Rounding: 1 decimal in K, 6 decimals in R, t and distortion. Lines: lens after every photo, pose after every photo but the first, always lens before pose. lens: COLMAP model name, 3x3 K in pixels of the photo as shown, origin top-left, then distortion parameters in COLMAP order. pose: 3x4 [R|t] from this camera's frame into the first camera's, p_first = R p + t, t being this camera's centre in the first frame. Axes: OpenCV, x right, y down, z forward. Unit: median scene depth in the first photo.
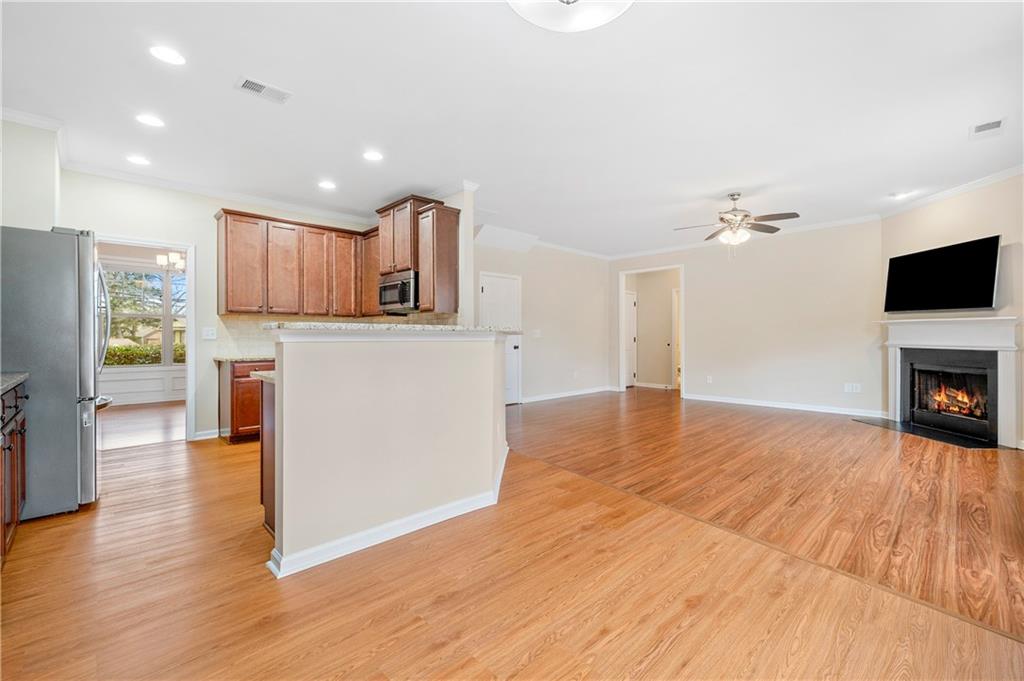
lens RADIAL K [[439.8, 0, 512.0], [0, 439.8, 340.5], [0, 0, 1]] dist [-0.007879, -0.000406]
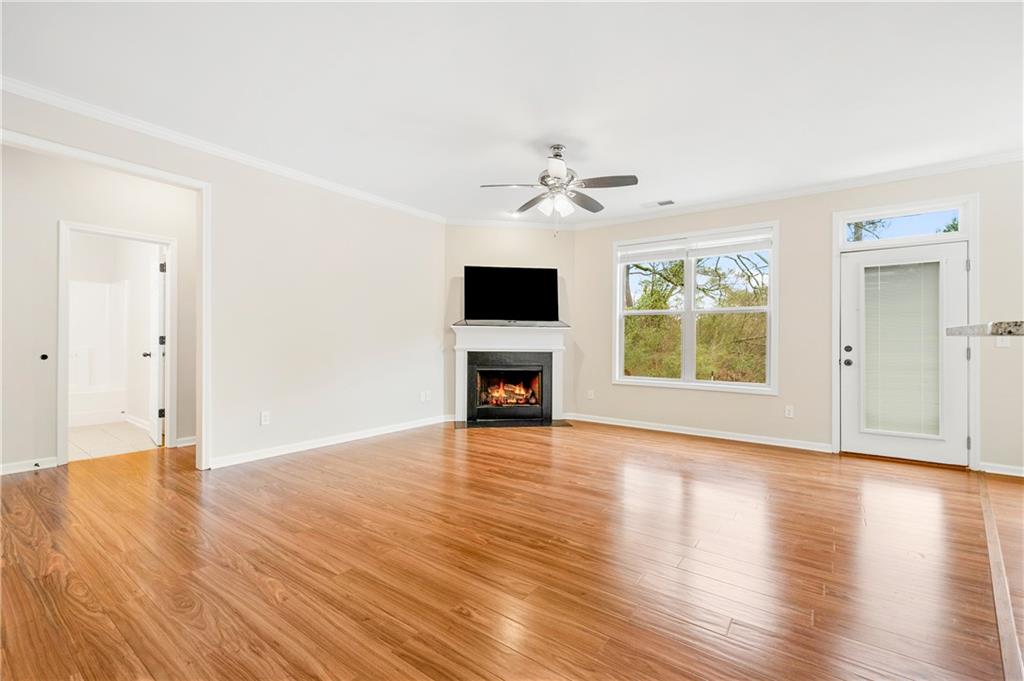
lens RADIAL K [[443.0, 0, 515.7], [0, 443.0, 344.4], [0, 0, 1]] dist [0.000843, -0.000358]
pose [[-0.181181, -0.005439, 0.983435, -0.199507], [0.000647, 0.999984, 0.005650, -0.008063], [-0.983450, 0.001660, -0.181175, 1.168573]]
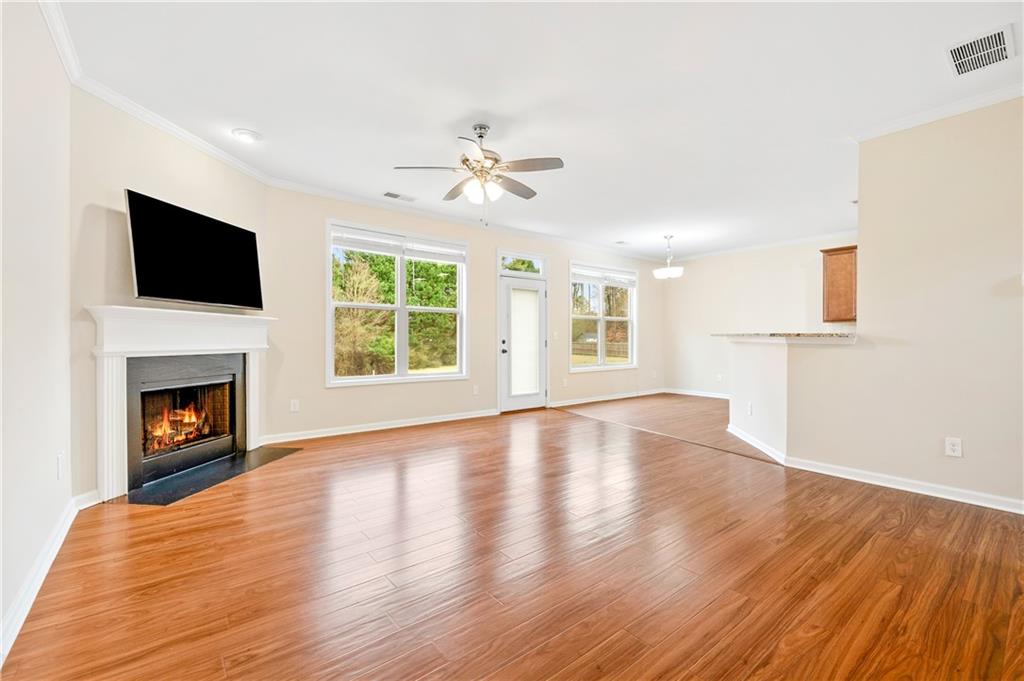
lens RADIAL K [[443.0, 0, 515.7], [0, 443.0, 344.4], [0, 0, 1]] dist [0.000843, -0.000358]
pose [[-0.997748, -0.002803, 0.067013, 0.396645], [-0.001459, 0.999797, 0.020096, -0.012868], [-0.067056, 0.019953, -0.997550, 1.631892]]
